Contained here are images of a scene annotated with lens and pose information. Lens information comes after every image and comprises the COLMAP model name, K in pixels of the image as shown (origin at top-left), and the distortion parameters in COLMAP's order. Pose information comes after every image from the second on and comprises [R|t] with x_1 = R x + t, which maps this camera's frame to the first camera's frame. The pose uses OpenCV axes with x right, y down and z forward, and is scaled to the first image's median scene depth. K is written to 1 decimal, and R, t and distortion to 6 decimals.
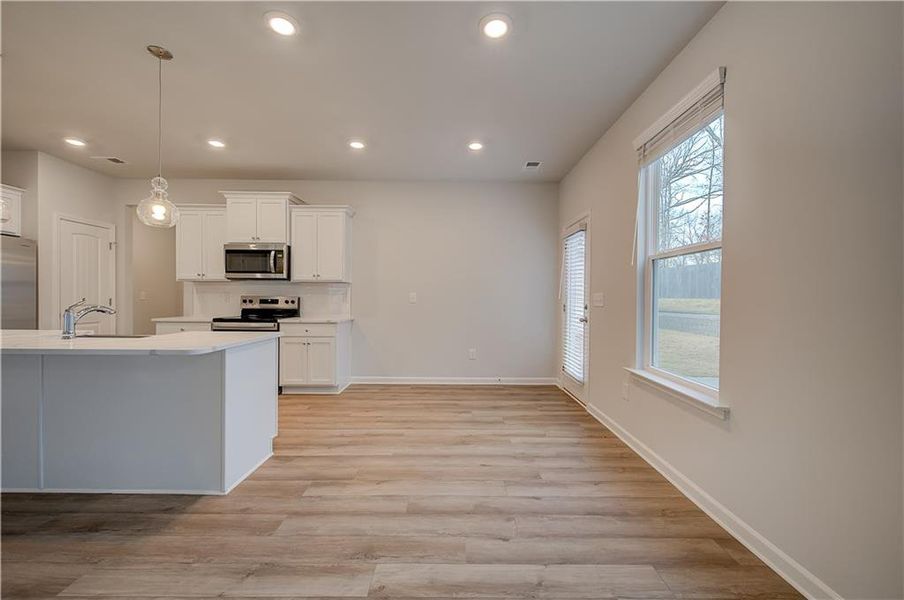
lens RADIAL K [[361.6, 0, 454.4], [0, 361.6, 299.2], [0, 0, 1]] dist [0.003405, -0.000662]
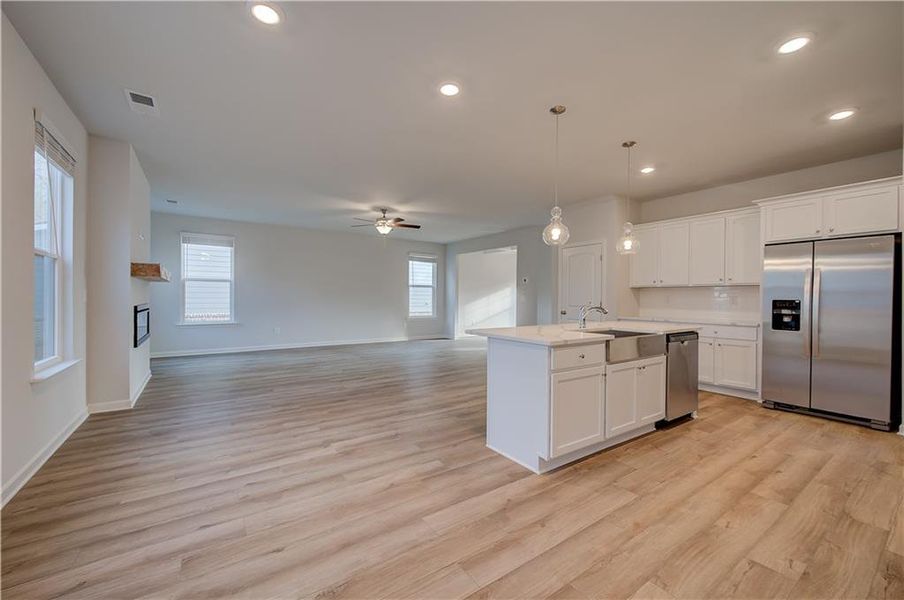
lens RADIAL K [[361.6, 0, 454.4], [0, 361.6, 299.2], [0, 0, 1]] dist [0.003405, -0.000662]
pose [[-0.820296, -0.011717, -0.571819, 0.138012], [-0.016820, 0.999852, 0.003643, -0.003781], [0.571692, 0.012606, -0.820372, 1.176771]]
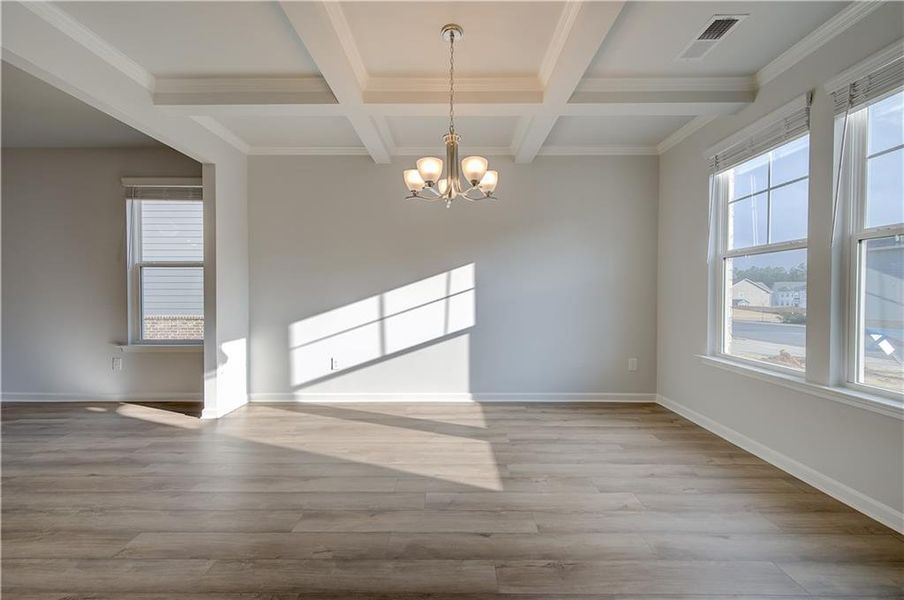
lens RADIAL K [[361.6, 0, 454.4], [0, 361.6, 299.2], [0, 0, 1]] dist [0.003405, -0.000662]
pose [[-0.999983, -0.005513, 0.002096, -2.087354], [-0.005468, 0.999766, 0.020909, -0.009870], [-0.002210, 0.020898, -0.999779, -0.170247]]
